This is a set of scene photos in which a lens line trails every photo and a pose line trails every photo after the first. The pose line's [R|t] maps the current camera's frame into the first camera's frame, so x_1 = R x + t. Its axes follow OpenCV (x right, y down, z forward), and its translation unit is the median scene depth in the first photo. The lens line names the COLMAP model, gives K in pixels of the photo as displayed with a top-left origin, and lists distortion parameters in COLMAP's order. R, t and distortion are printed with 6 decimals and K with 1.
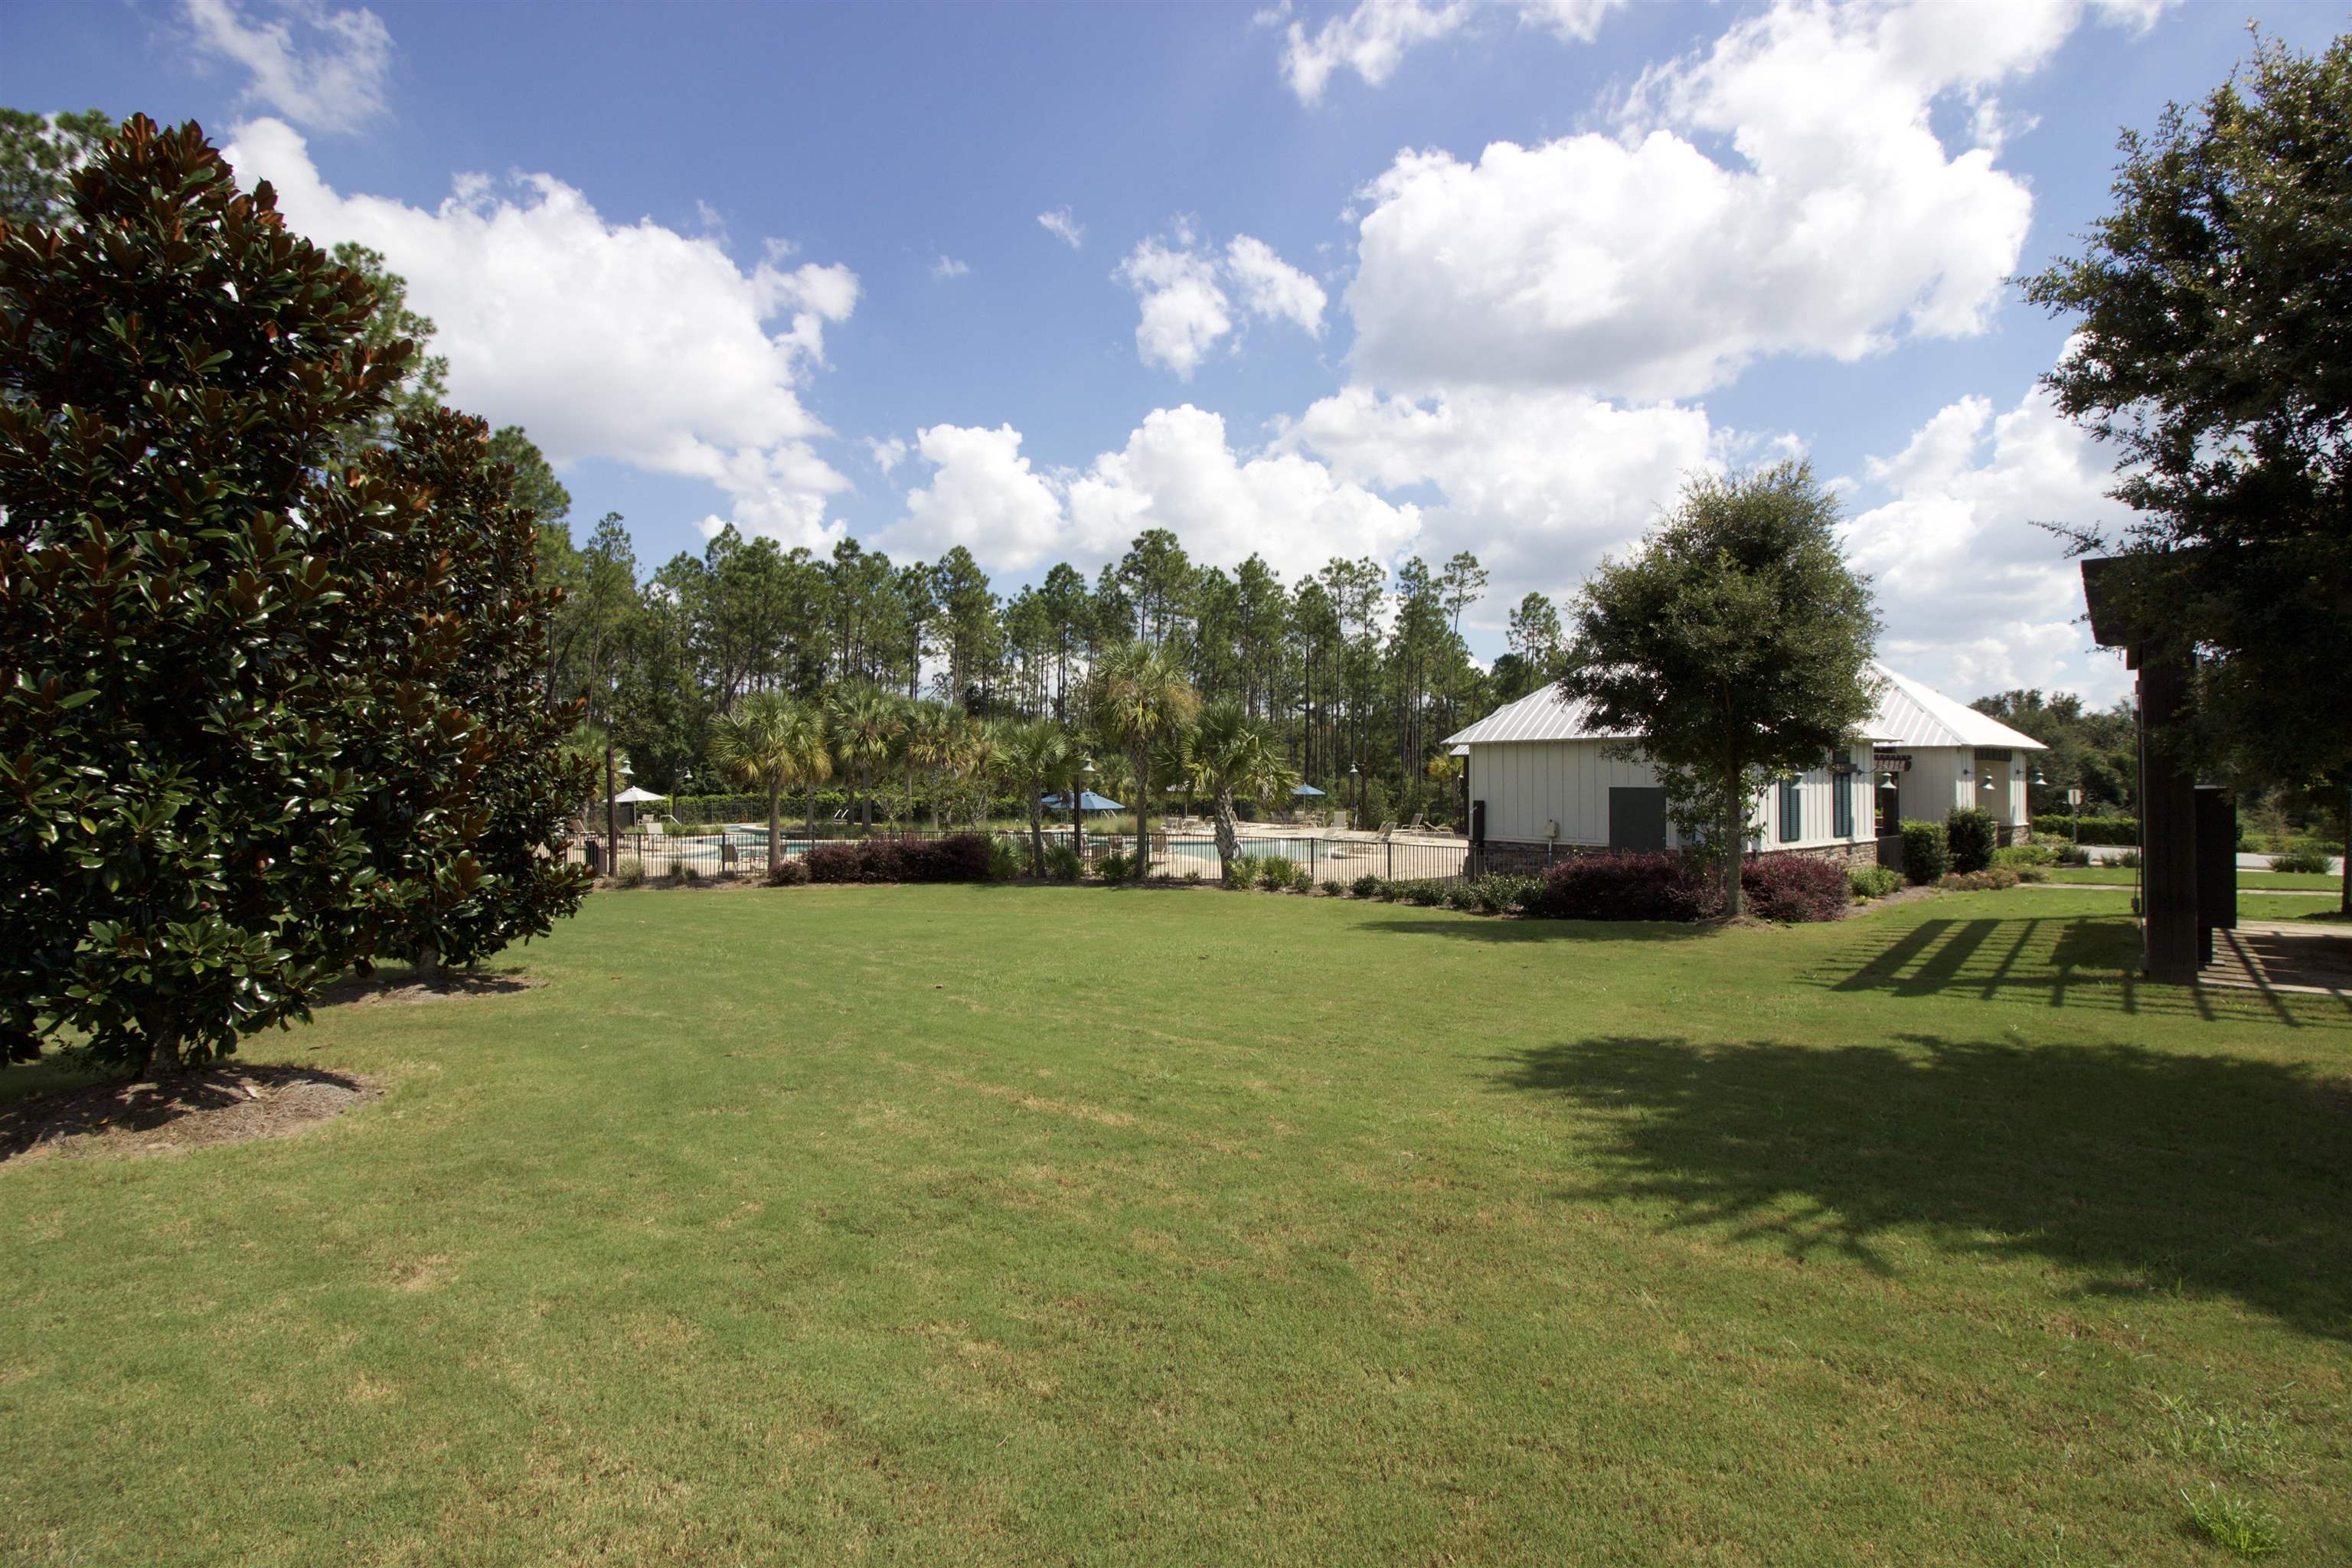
lens RADIAL K [[1085.2, 0, 1185.4], [0, 1085.2, 765.9], [0, 0, 1]] dist [-0.018547, -0.006807]
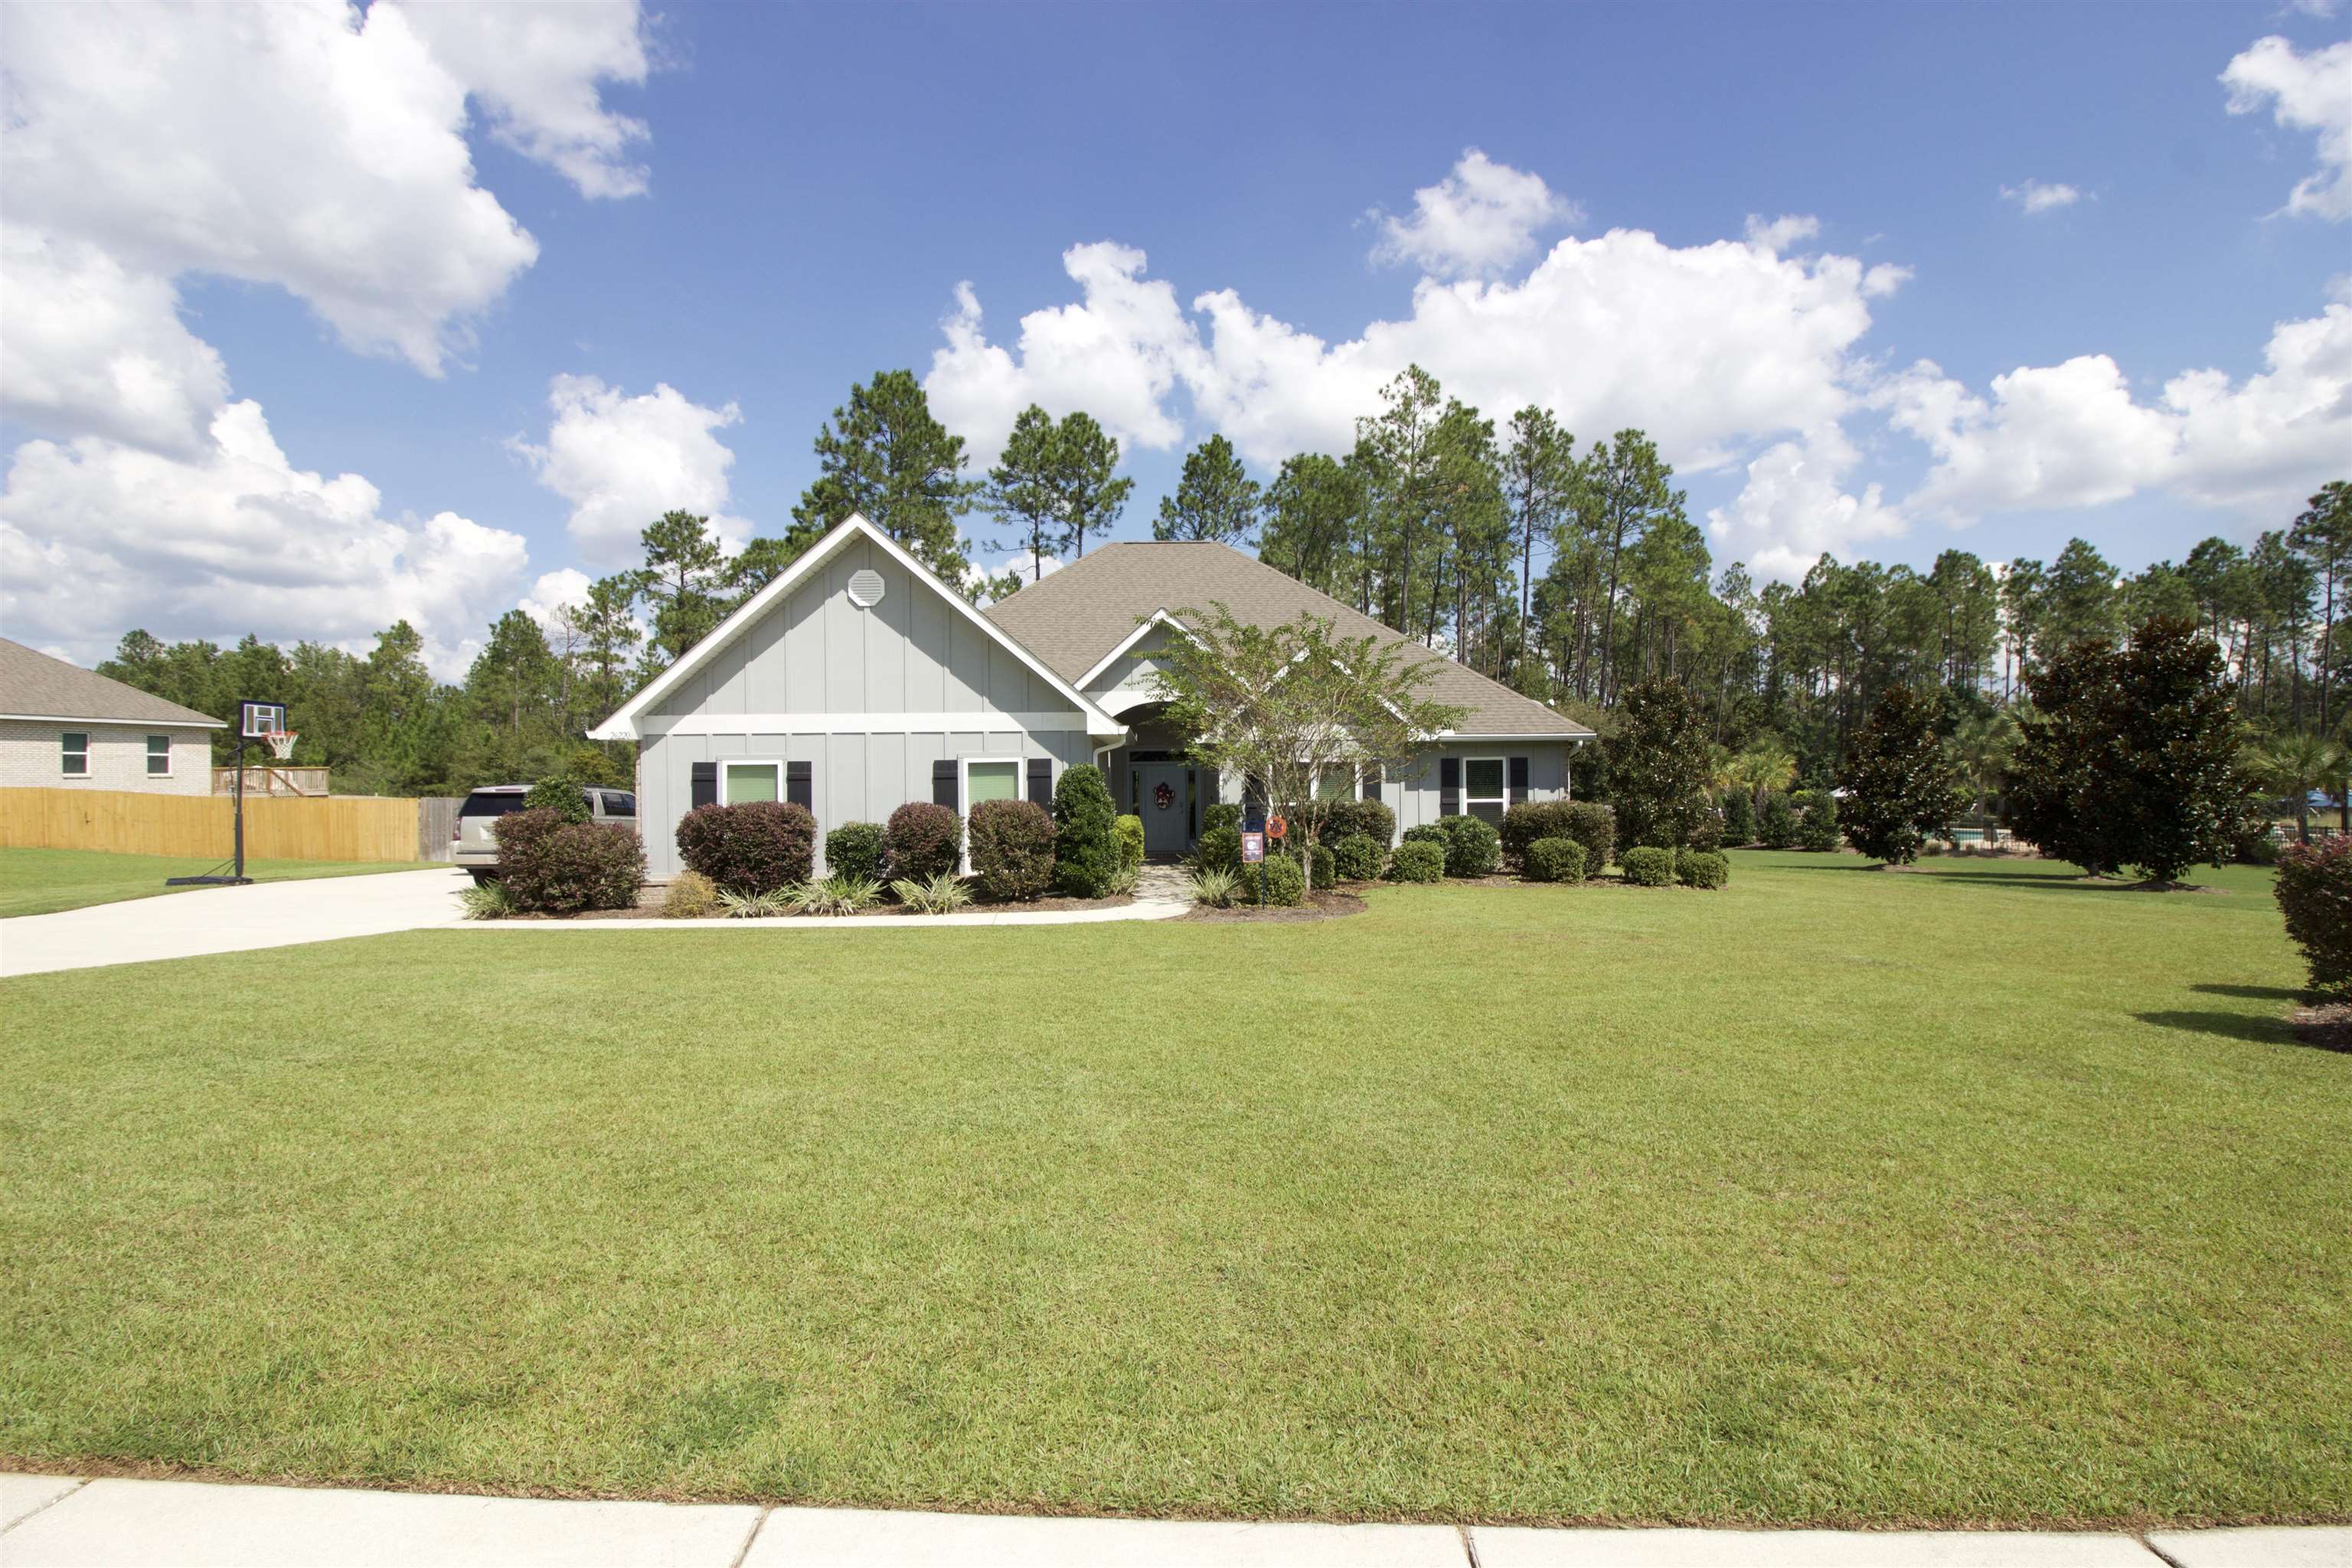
lens RADIAL K [[1062.3, 0, 1190.2], [0, 1062.3, 763.3], [0, 0, 1]] dist [0.002043, -0.017428]
pose [[0.669473, -0.014185, -0.742701, -0.041899], [0.019256, 0.999813, -0.001738, -0.011965], [0.742586, -0.013138, 0.669621, -0.276108]]
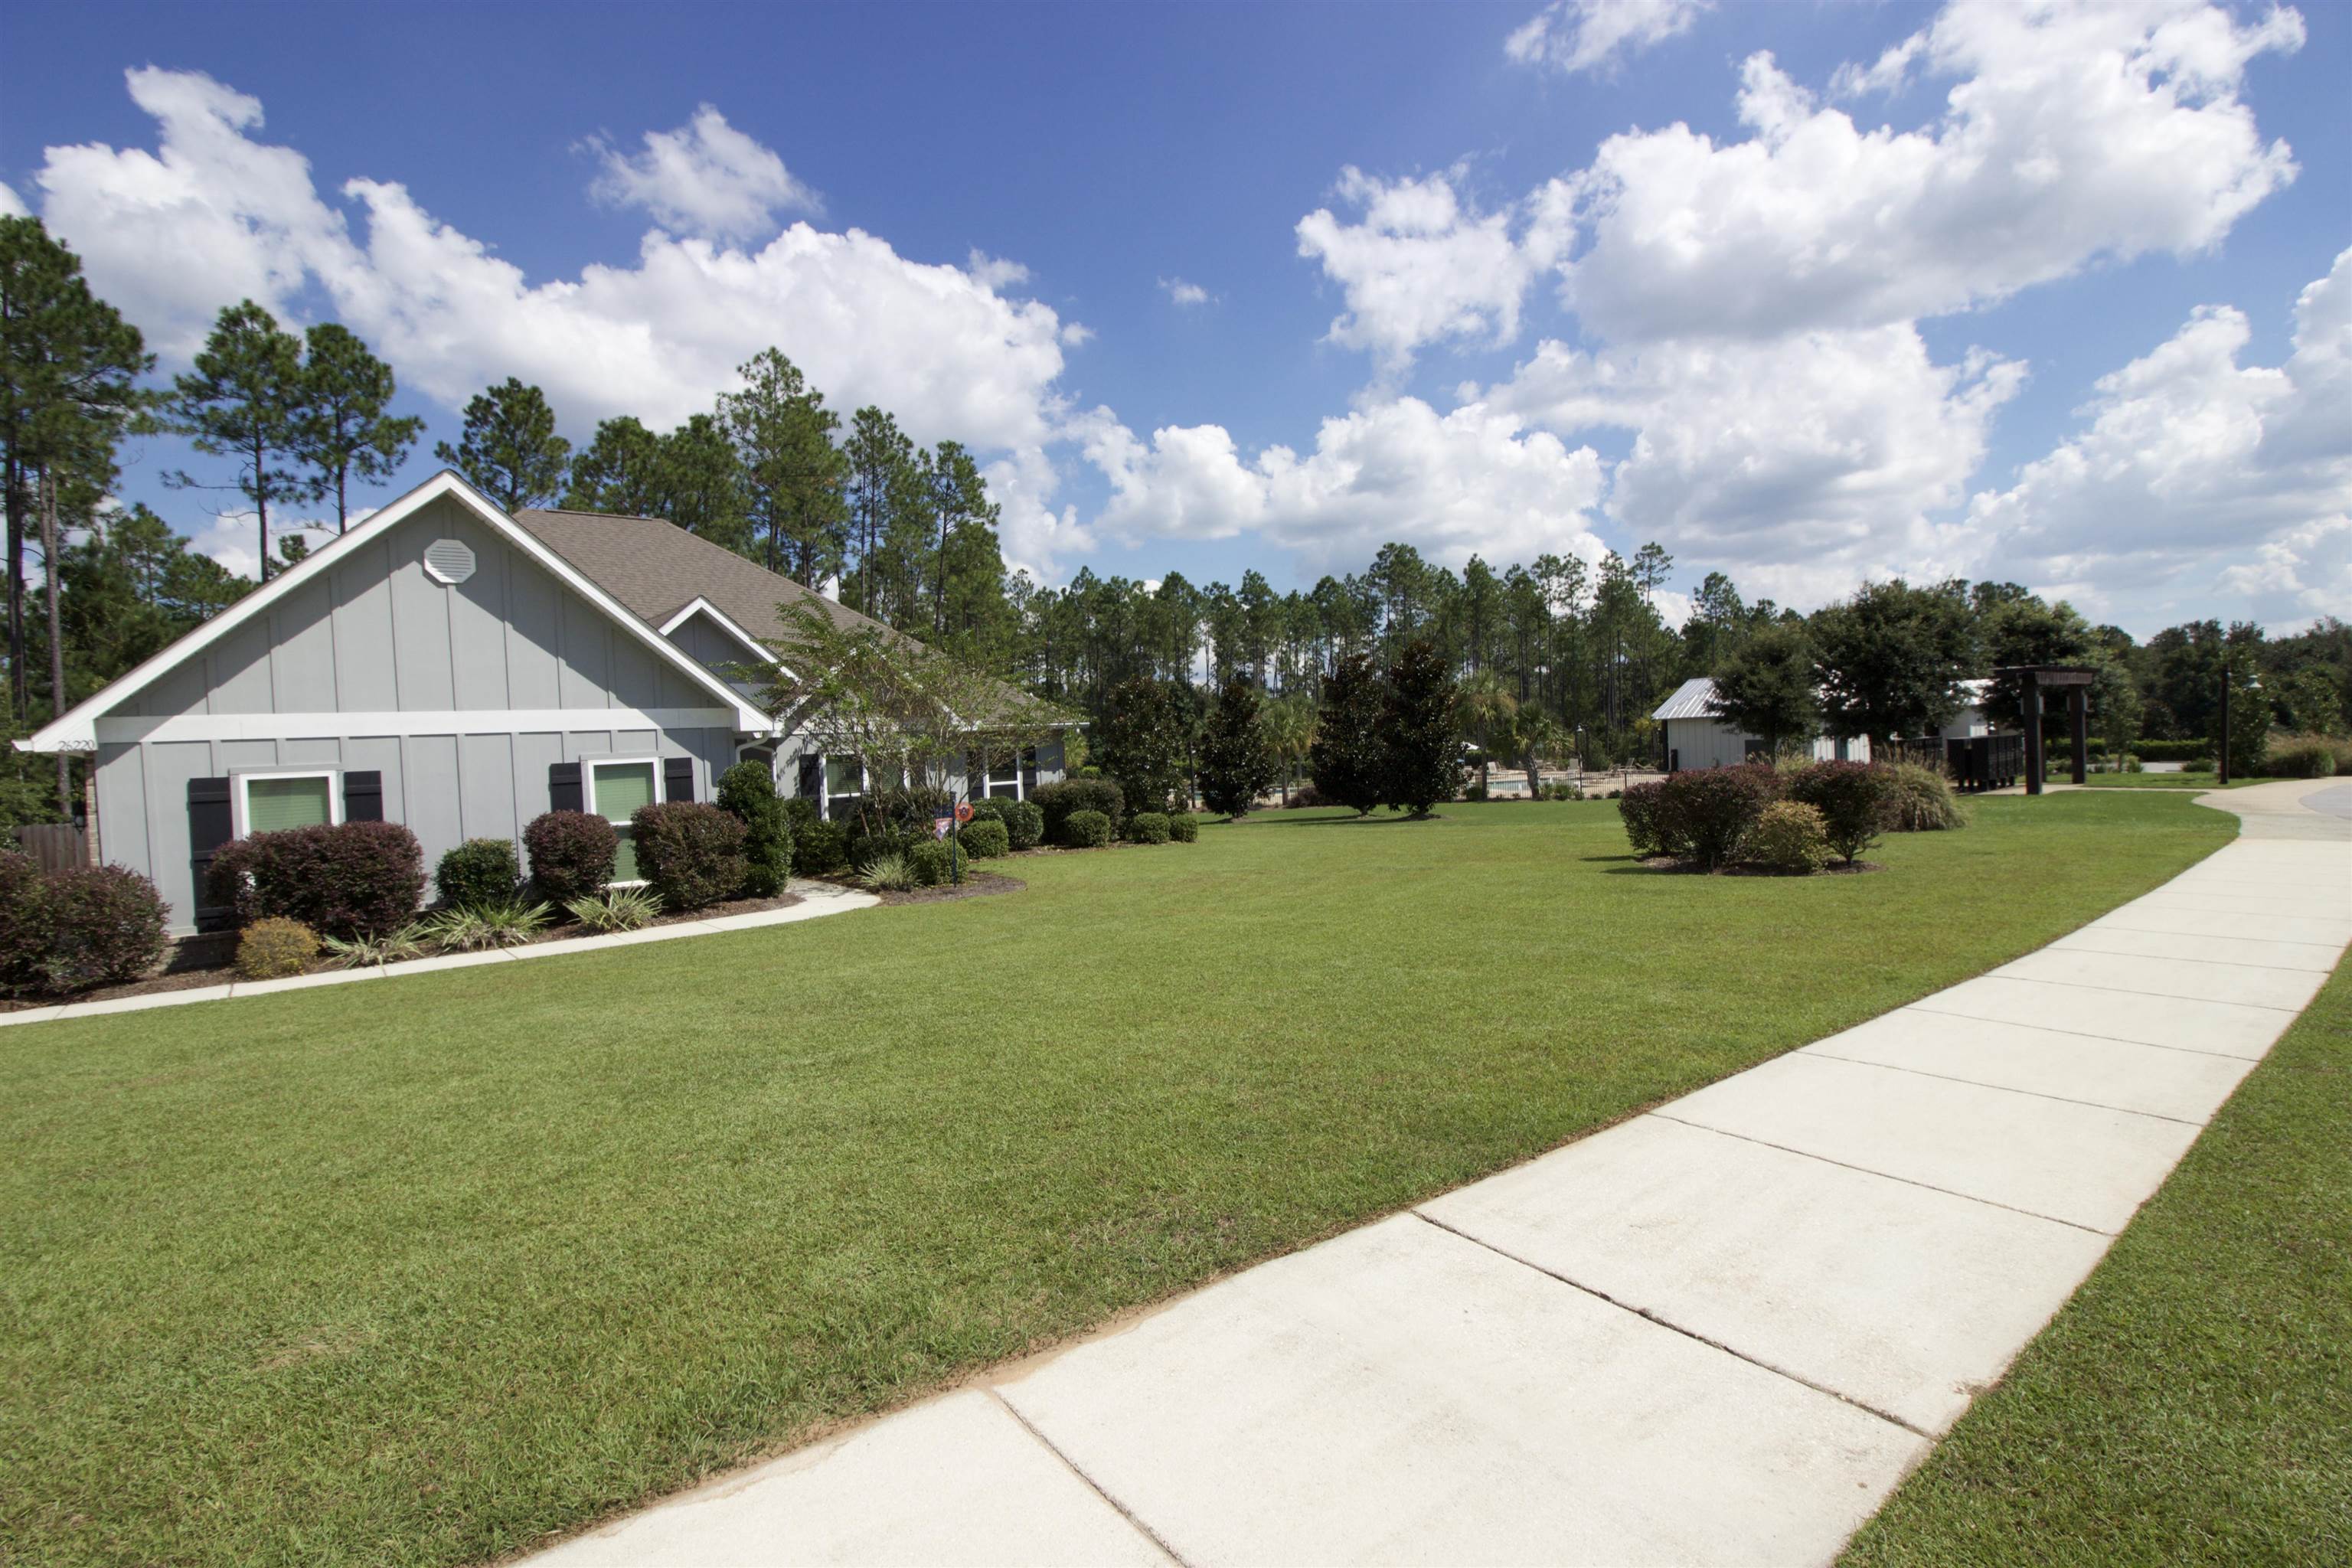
lens RADIAL K [[1066.0, 0, 1181.3], [0, 1066.0, 768.1], [0, 0, 1]] dist [-0.026623, -0.000086]
pose [[0.985072, -0.039076, -0.167646, -0.092000], [0.045887, 0.998263, 0.036950, -0.014860], [0.165911, -0.044091, 0.985155, -0.333407]]
